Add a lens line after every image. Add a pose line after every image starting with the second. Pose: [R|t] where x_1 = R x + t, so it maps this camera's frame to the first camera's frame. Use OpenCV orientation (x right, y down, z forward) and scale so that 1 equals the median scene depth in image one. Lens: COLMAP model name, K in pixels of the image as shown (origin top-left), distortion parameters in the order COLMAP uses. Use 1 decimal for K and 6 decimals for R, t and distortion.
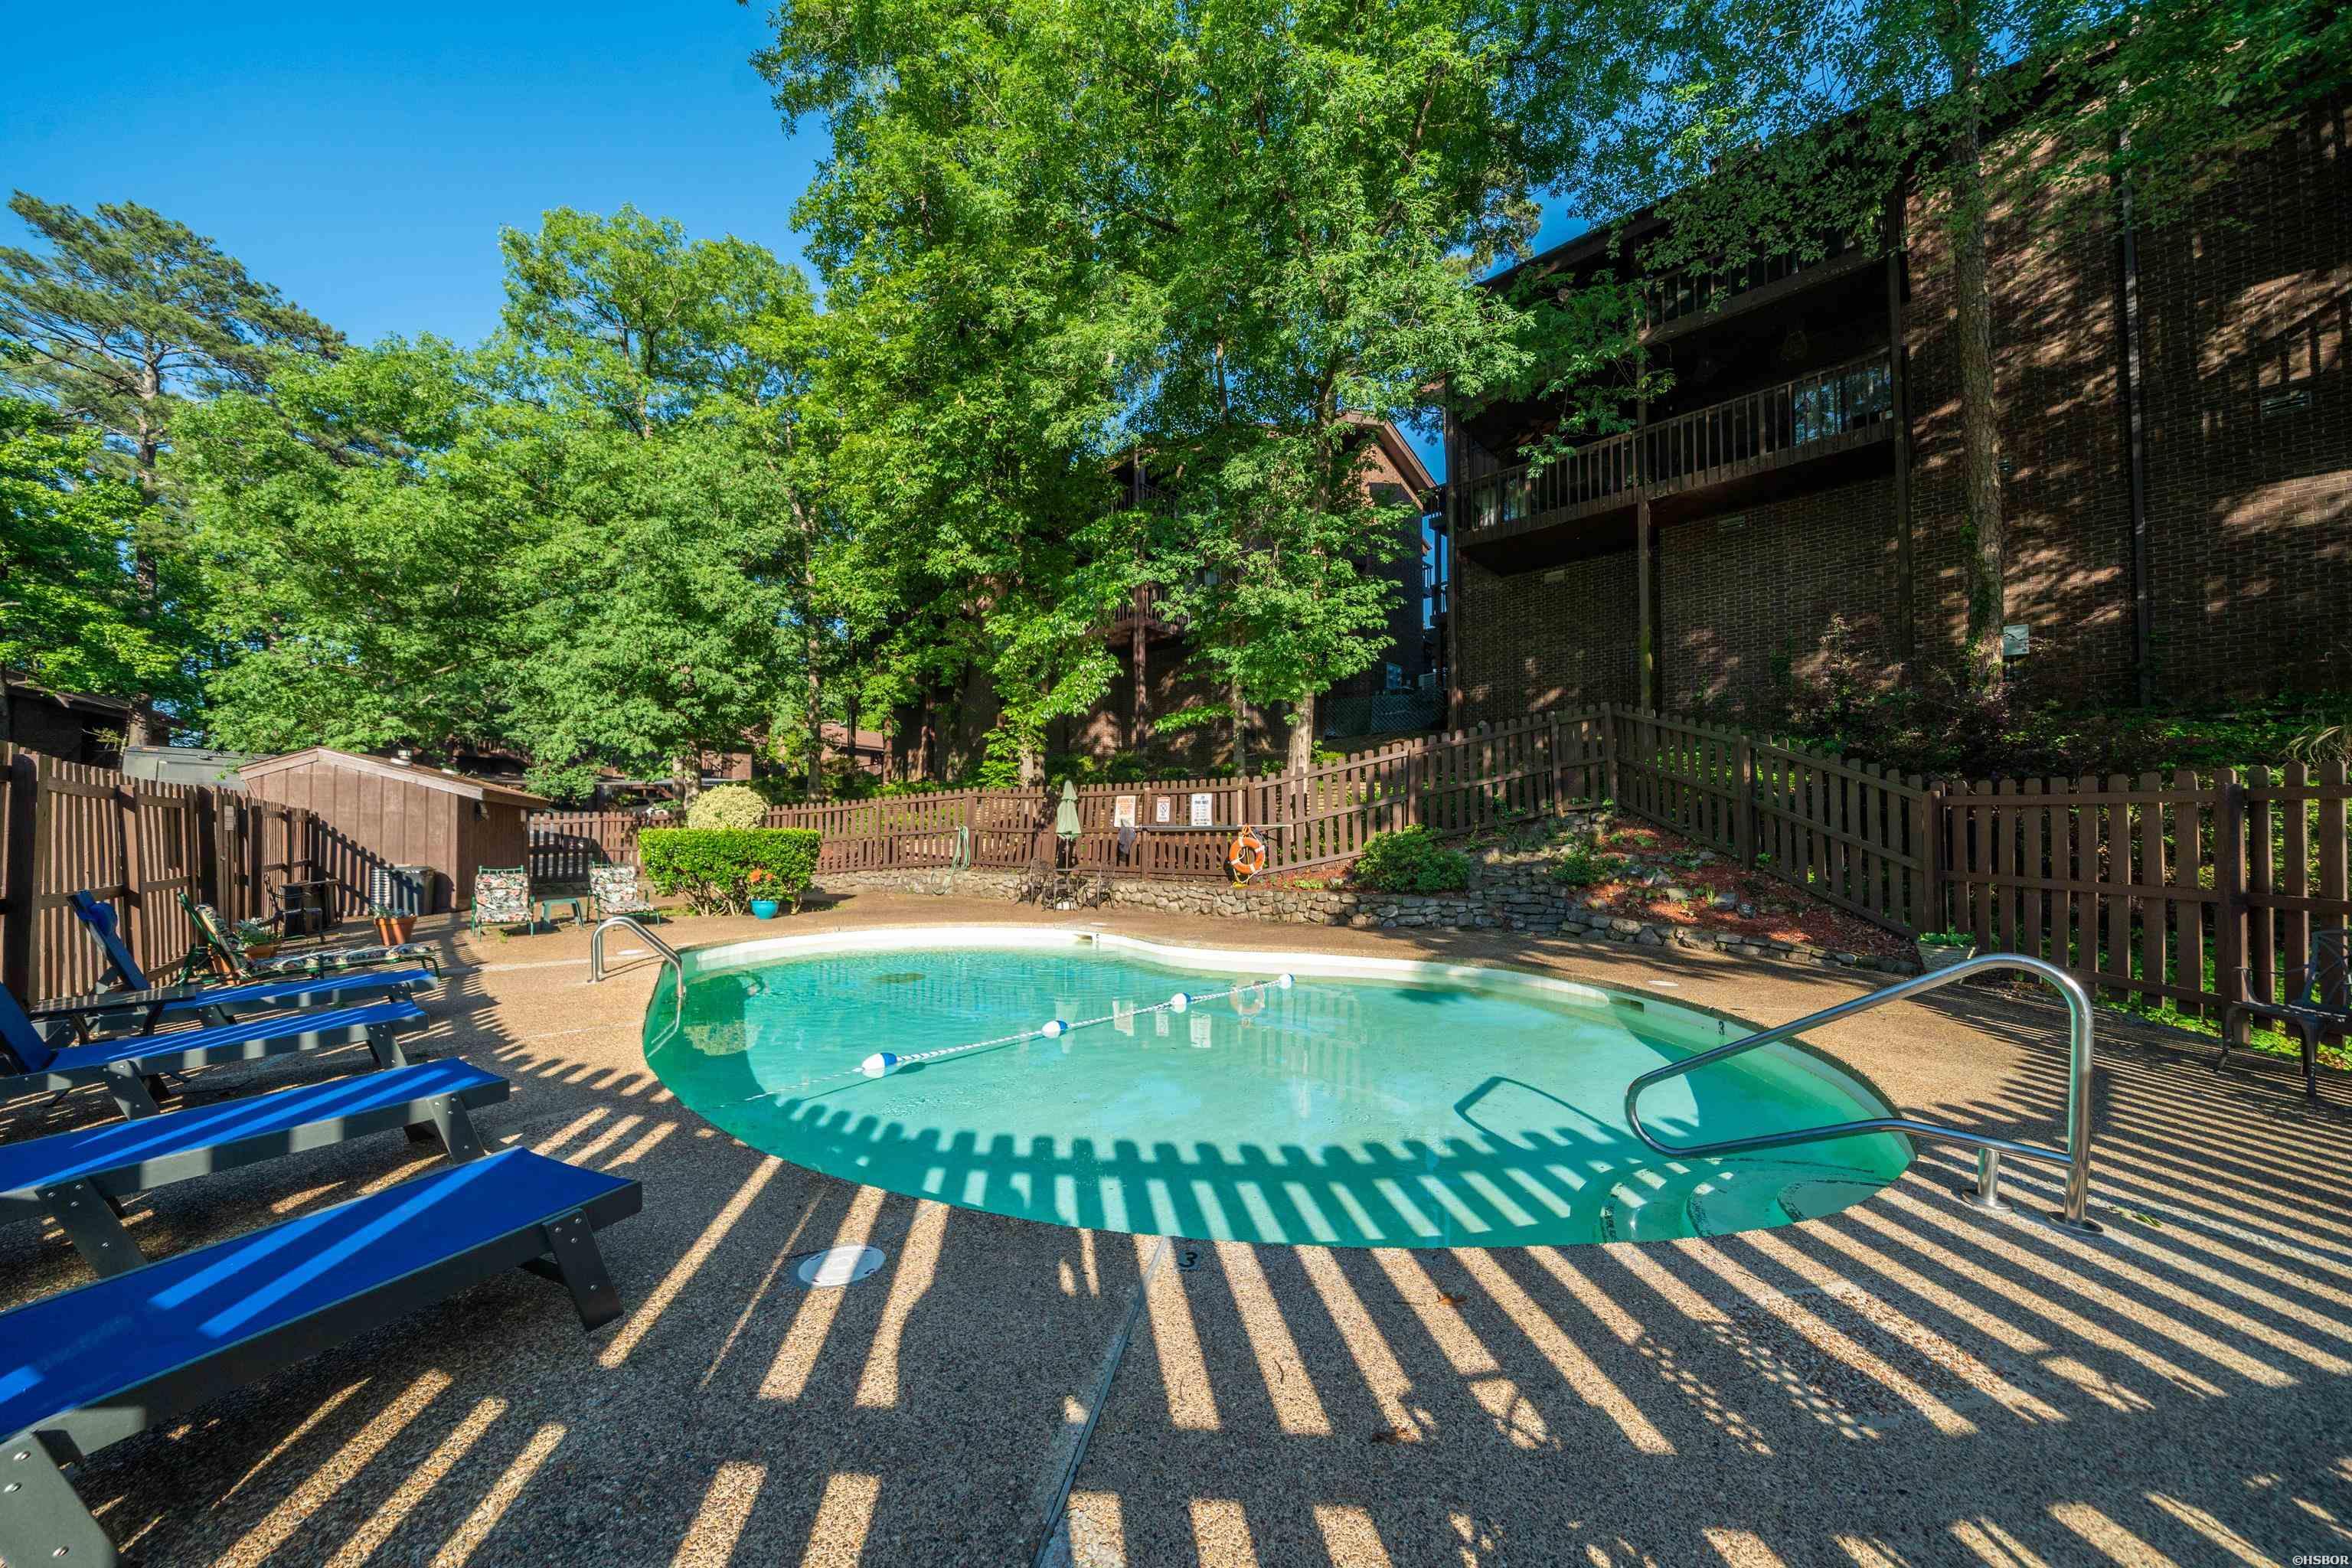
lens RADIAL K [[791.9, 0, 1172.1], [0, 791.9, 813.7], [0, 0, 1]] dist [-0.038196, 0.003234]
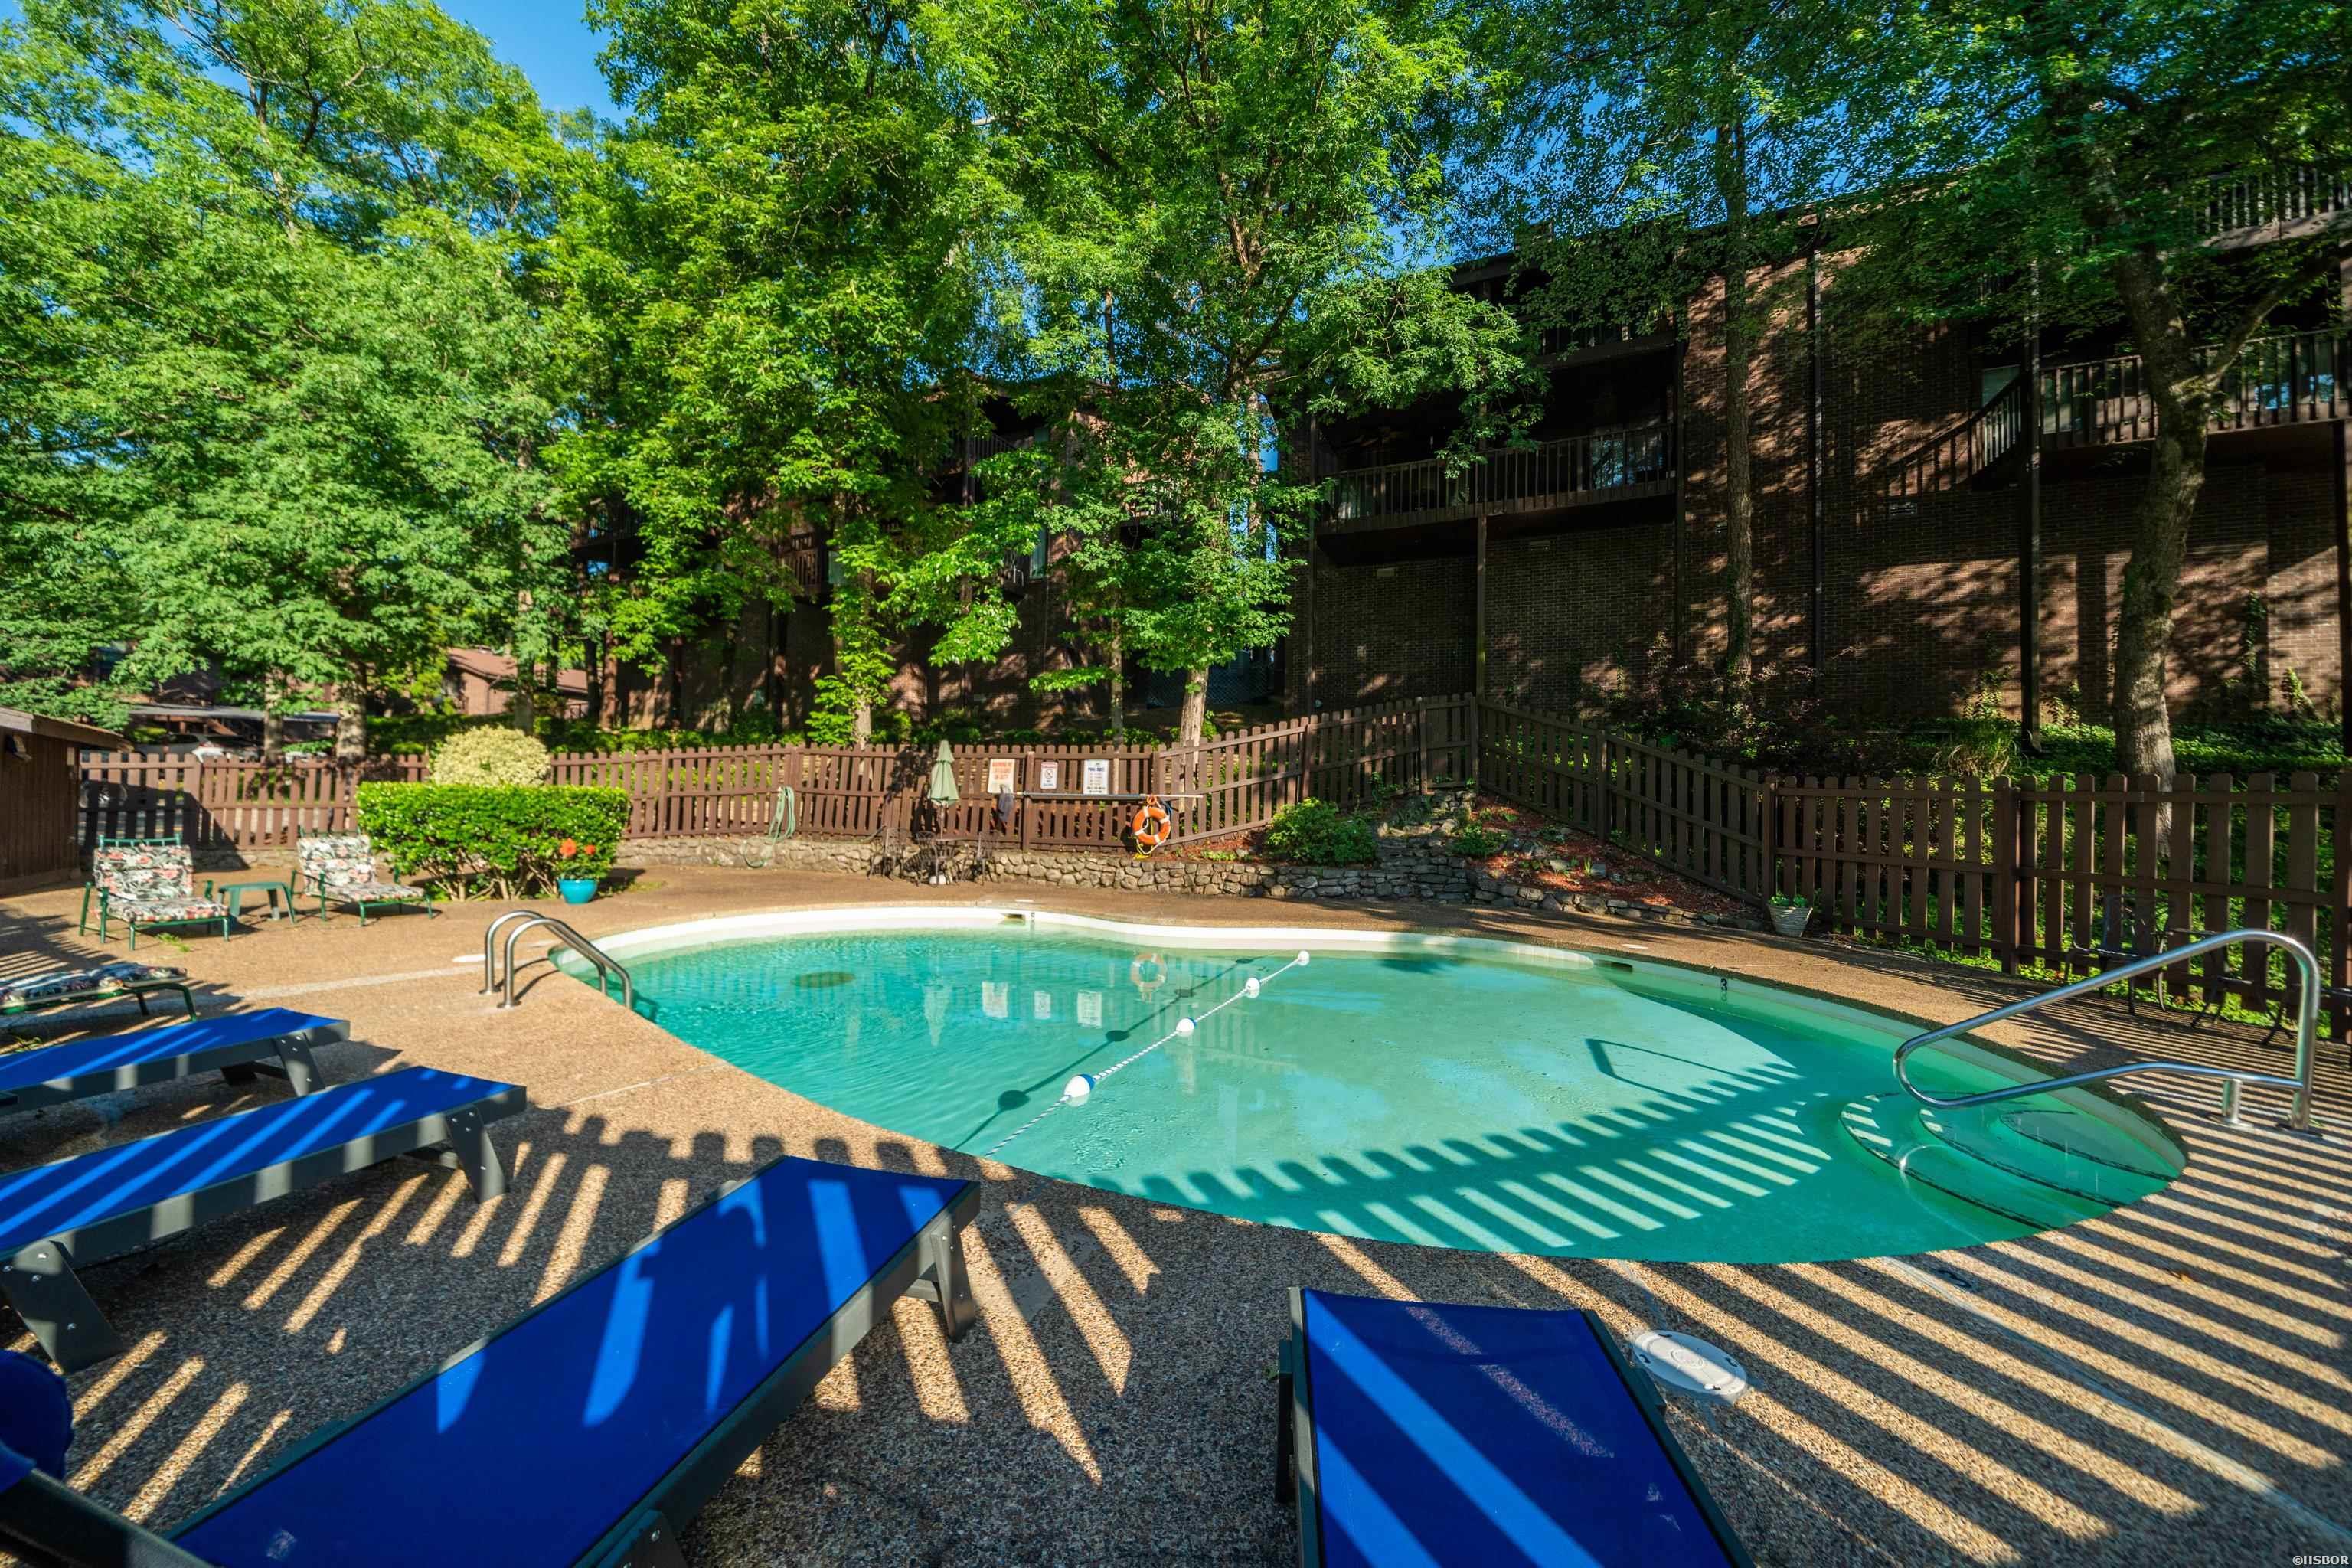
lens RADIAL K [[794.9, 0, 1176.0], [0, 794.9, 784.0], [0, 0, 1]] dist [-0.033673, 0.000137]
pose [[0.939129, 0.027306, 0.342479, -0.209736], [-0.029393, 0.999568, 0.000904, -0.000687], [-0.342306, -0.010915, 0.939525, 0.074735]]
